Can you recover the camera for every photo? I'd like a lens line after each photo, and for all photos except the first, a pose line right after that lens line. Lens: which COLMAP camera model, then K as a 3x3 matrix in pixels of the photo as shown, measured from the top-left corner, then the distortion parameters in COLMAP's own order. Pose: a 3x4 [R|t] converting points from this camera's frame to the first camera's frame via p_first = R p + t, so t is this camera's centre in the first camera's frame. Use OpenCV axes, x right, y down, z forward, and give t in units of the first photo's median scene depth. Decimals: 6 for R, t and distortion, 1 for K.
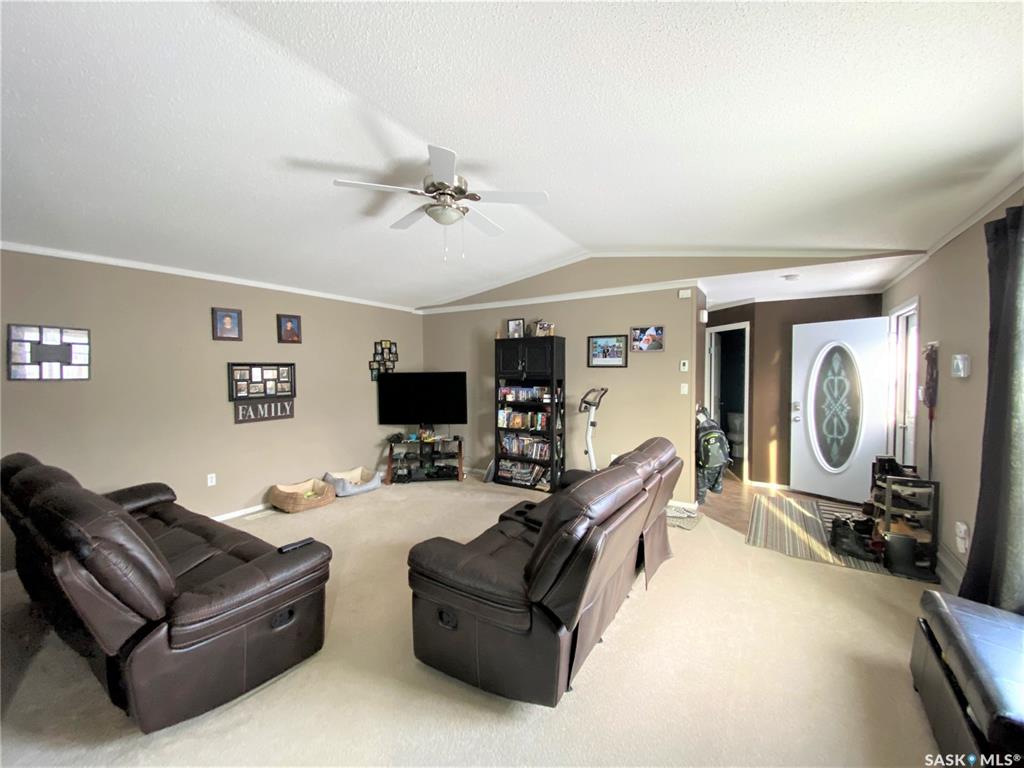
lens RADIAL K [[418.0, 0, 510.5], [0, 418.0, 385.5], [0, 0, 1]] dist [-0.001837, -0.003530]
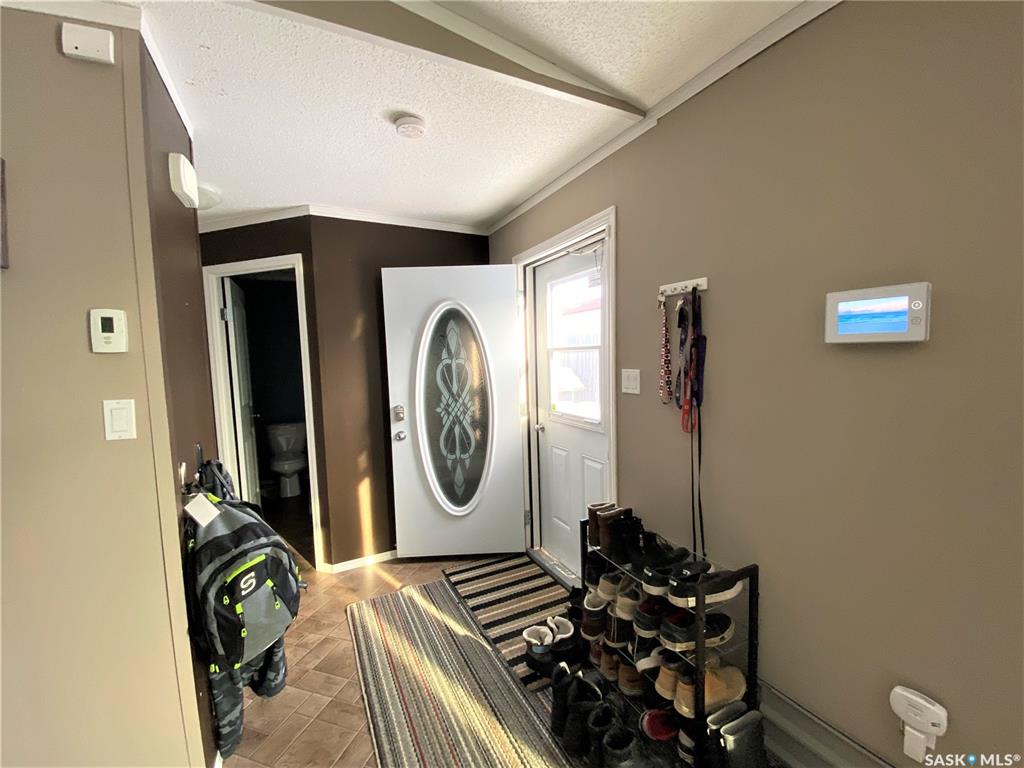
lens RADIAL K [[418.0, 0, 511.9], [0, 418.0, 382.2], [0, 0, 1]] dist [-0.001837, -0.003530]
pose [[0.512188, -0.073315, 0.855739, 0.299752], [0.057442, 0.997043, 0.051040, -0.013185], [-0.856951, 0.023014, 0.514885, 0.609847]]
